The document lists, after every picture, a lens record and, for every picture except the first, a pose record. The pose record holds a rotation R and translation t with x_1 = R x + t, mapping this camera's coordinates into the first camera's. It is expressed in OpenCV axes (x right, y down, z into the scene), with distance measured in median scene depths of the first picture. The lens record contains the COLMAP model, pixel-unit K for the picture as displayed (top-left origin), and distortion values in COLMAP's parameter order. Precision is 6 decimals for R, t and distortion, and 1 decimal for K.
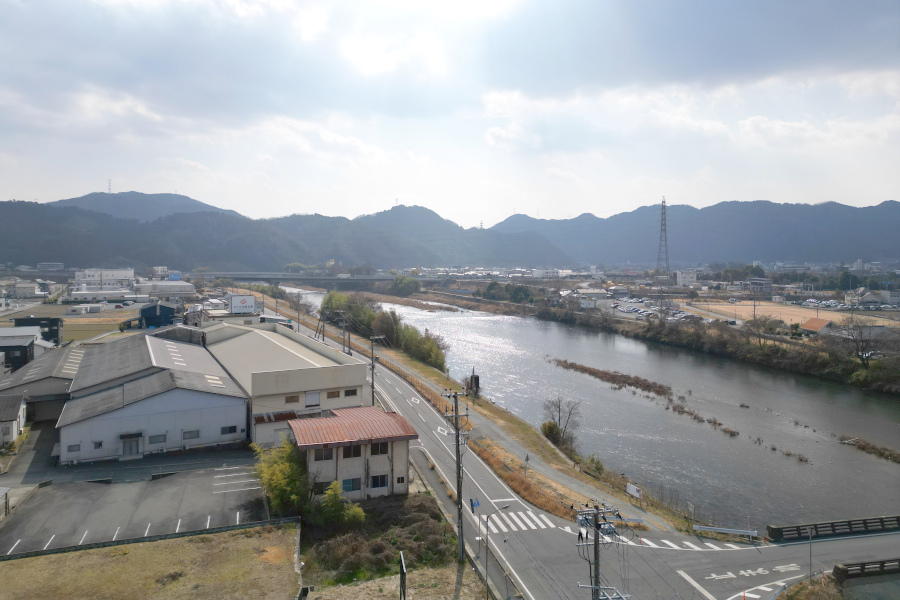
lens RADIAL K [[628.9, 0, 448.4], [0, 628.9, 259.7], [0, 0, 1]] dist [0.037163, -0.009304]
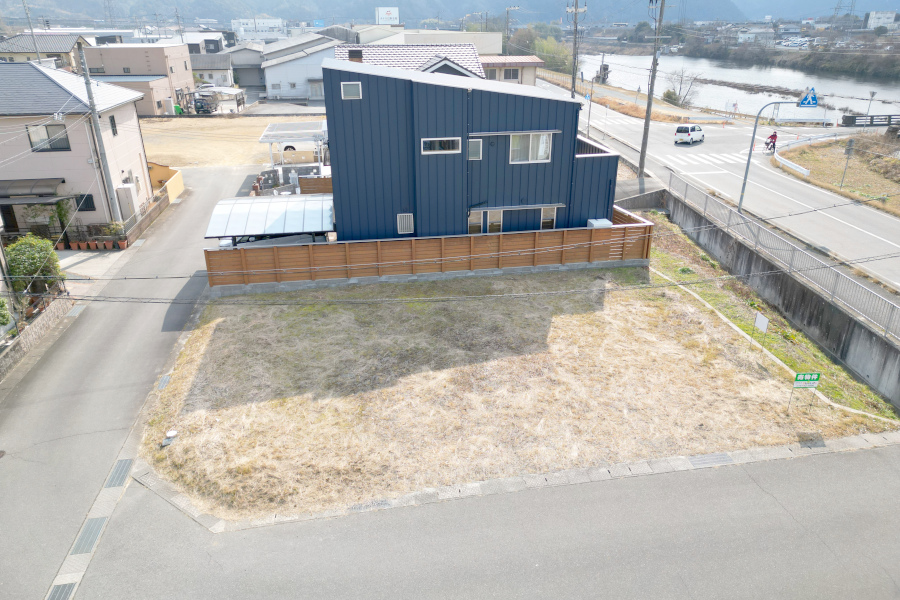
lens RADIAL K [[627.1, 0, 445.9], [0, 627.1, 284.7], [0, 0, 1]] dist [0.082038, -0.083600]
pose [[0.976668, 0.068815, -0.203432, 0.016269], [0.012752, 0.927016, 0.374804, 0.083646], [0.214377, -0.368654, 0.904509, -0.102945]]
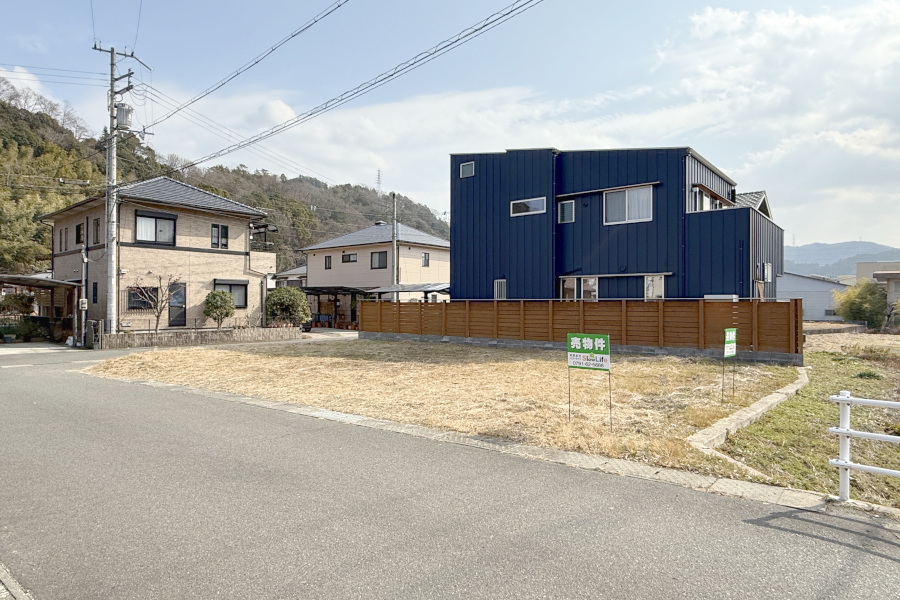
lens RADIAL K [[545.2, 0, 447.7], [0, 545.2, 301.6], [0, 0, 1]] dist [0.001897, 0.000014]
pose [[0.488956, -0.010805, -0.872241, 0.081240], [-0.006001, 0.999858, -0.015750, 0.130646], [0.872288, 0.012935, 0.488822, -0.038917]]
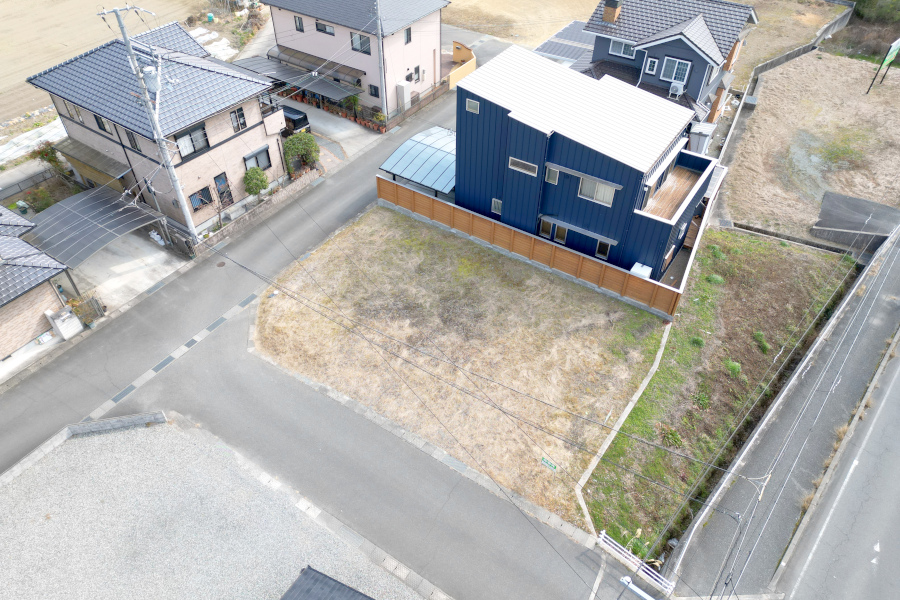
lens RADIAL K [[627.4, 0, 445.9], [0, 627.4, 300.2], [0, 0, 1]] dist [0.078205, -0.073367]
pose [[0.571923, 0.560085, -0.599340, 0.100393], [-0.006069, 0.733498, 0.679664, 0.013931], [0.820285, -0.385078, 0.422904, -0.072632]]
